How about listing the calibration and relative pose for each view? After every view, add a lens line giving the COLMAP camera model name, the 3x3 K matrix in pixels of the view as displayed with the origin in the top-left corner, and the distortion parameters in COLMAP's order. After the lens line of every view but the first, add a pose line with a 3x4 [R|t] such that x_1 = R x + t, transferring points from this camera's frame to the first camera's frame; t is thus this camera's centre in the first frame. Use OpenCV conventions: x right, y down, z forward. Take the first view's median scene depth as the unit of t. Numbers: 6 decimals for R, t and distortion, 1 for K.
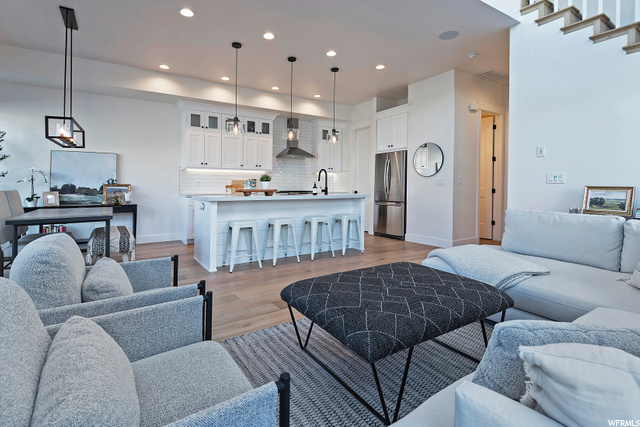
lens RADIAL K [[304.9, 0, 312.5], [0, 304.9, 183.3], [0, 0, 1]] dist [0.021635, -0.000310]
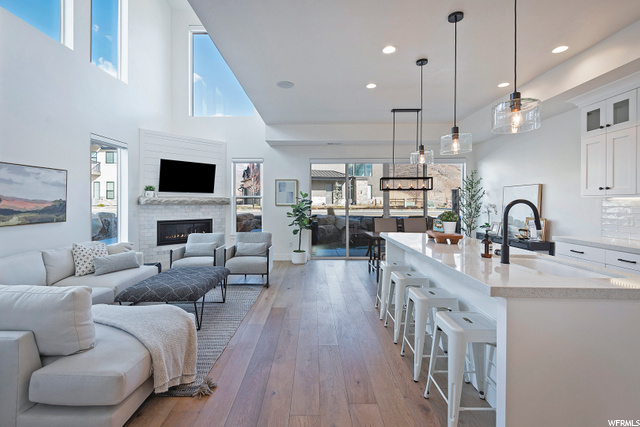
lens RADIAL K [[297.7, 0, 313.2], [0, 297.7, 205.1], [0, 0, 1]] dist [0.026933, -0.014968]
pose [[-0.540928, 0.004586, -0.841056, 0.440796], [0.007368, 0.999973, 0.000713, -0.036767], [0.841037, -0.005811, -0.540947, 0.848558]]
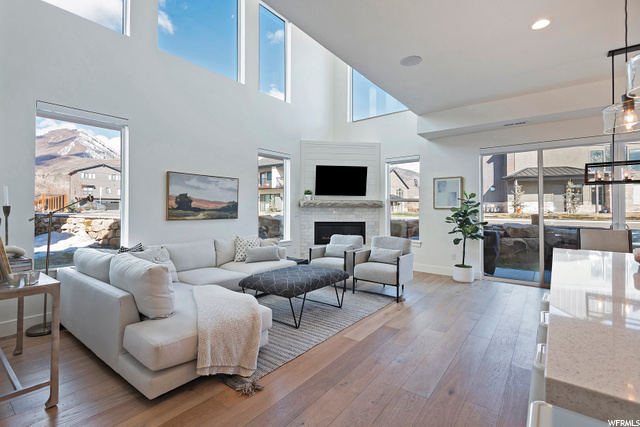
lens RADIAL K [[297.7, 0, 313.2], [0, 297.7, 205.1], [0, 0, 1]] dist [0.026933, -0.014968]
pose [[-0.940365, -0.011243, -0.339981, 0.262581], [-0.002591, 0.999661, -0.025893, -0.020813], [0.340157, -0.023468, -0.940076, 0.899979]]
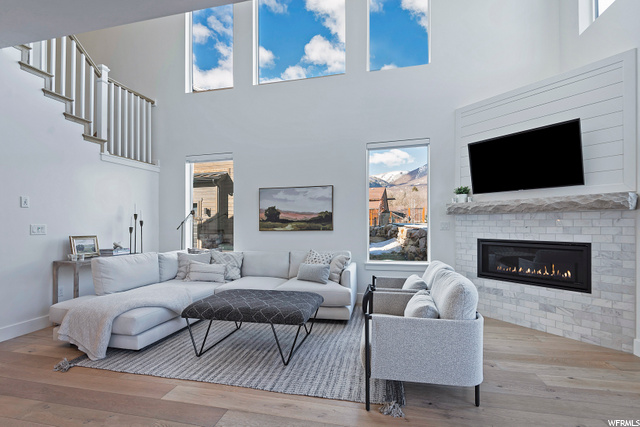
lens RADIAL K [[313.7, 0, 313.7], [0, 313.7, 215.5], [0, 0, 1]] dist [0.002751, -0.000649]
pose [[-0.695260, 0.023897, 0.718361, -0.353262], [0.000643, 0.999467, -0.032626, -0.016177], [-0.718758, -0.022221, -0.694905, 0.605762]]
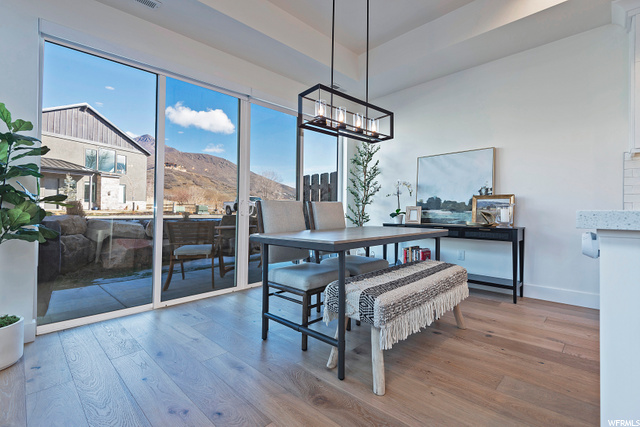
lens RADIAL K [[297.7, 0, 313.2], [0, 297.7, 205.1], [0, 0, 1]] dist [0.026933, -0.014968]
pose [[0.205605, -0.020156, -0.978427, -0.095898], [0.014329, 0.999743, -0.017584, 0.026901], [0.978530, -0.010405, 0.205841, 0.464770]]
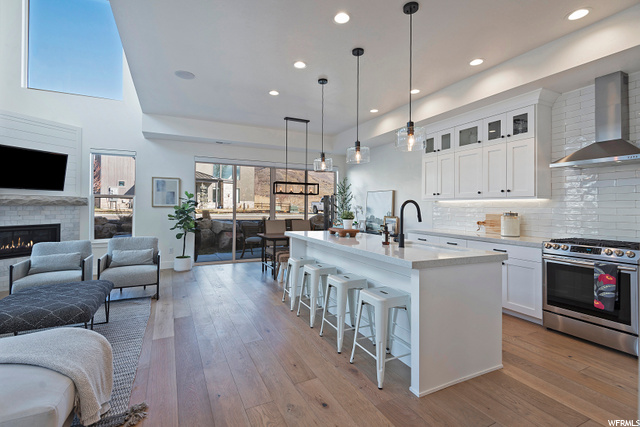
lens RADIAL K [[297.9, 0, 318.4], [0, 297.9, 205.4], [0, 0, 1]] dist [0.012155, -0.000620]
pose [[-0.105493, -0.005248, -0.994406, 0.500420], [0.006890, 0.999958, -0.006008, -0.030785], [0.994396, -0.007485, -0.105452, 0.768786]]
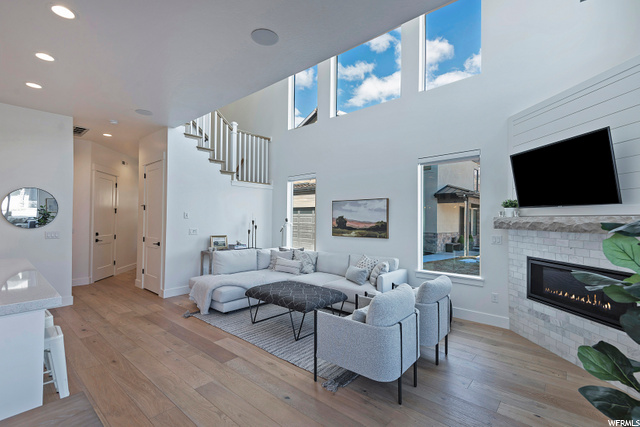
lens RADIAL K [[297.7, 0, 313.2], [0, 297.7, 205.1], [0, 0, 1]] dist [0.026933, -0.014968]
pose [[-0.265260, 0.043862, 0.963179, -0.578279], [-0.016631, 0.998608, -0.050056, -0.052636], [-0.964034, -0.029296, -0.264161, 0.451376]]
